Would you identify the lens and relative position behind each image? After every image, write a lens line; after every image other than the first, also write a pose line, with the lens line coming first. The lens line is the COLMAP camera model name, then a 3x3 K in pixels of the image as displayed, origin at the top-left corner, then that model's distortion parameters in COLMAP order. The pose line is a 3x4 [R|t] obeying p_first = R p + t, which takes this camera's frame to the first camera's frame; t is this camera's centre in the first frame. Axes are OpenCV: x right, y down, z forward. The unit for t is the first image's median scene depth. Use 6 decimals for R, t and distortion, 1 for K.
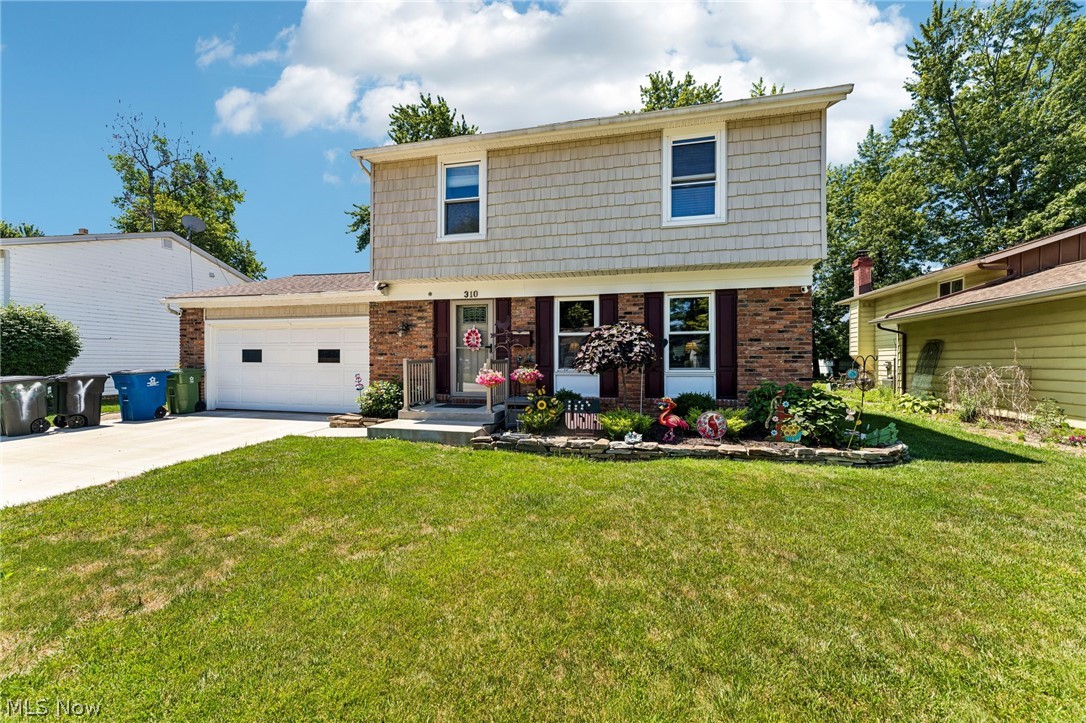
lens RADIAL K [[429.2, 0, 543.0], [0, 429.2, 361.5], [0, 0, 1]] dist [-0.001654, -0.000297]
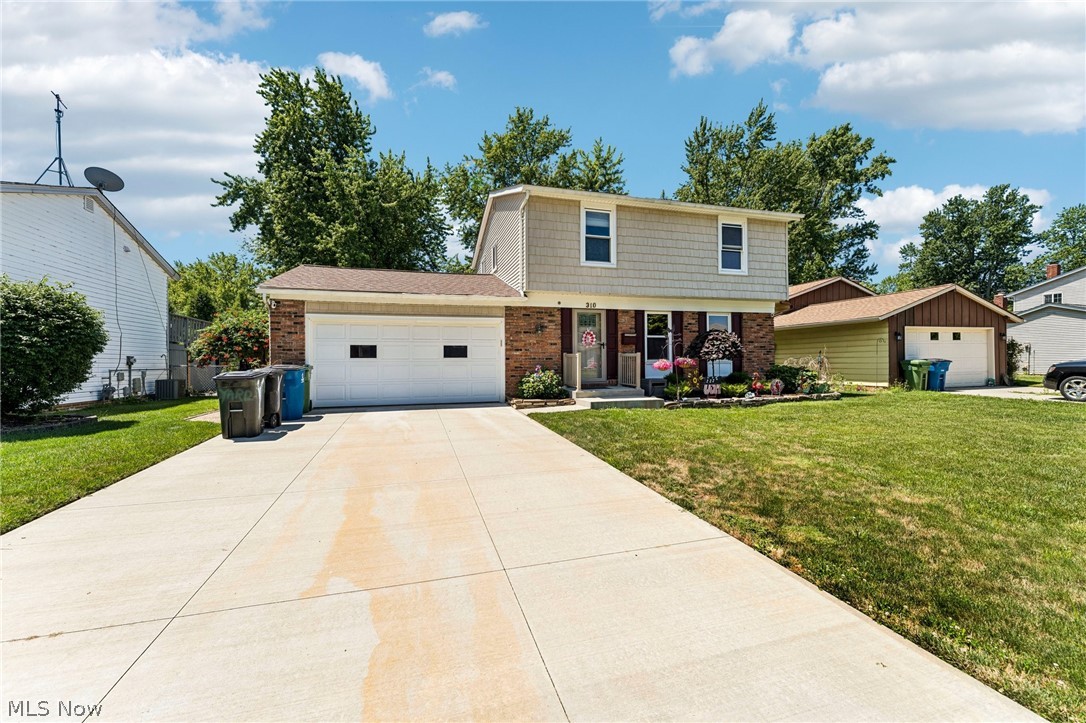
lens RADIAL K [[429.2, 0, 543.0], [0, 429.2, 361.5], [0, 0, 1]] dist [-0.001654, -0.000297]
pose [[0.867932, -0.010534, 0.496572, -0.995598], [0.009949, 0.999943, 0.003823, 0.013367], [-0.496584, 0.001622, 0.867987, -0.096951]]
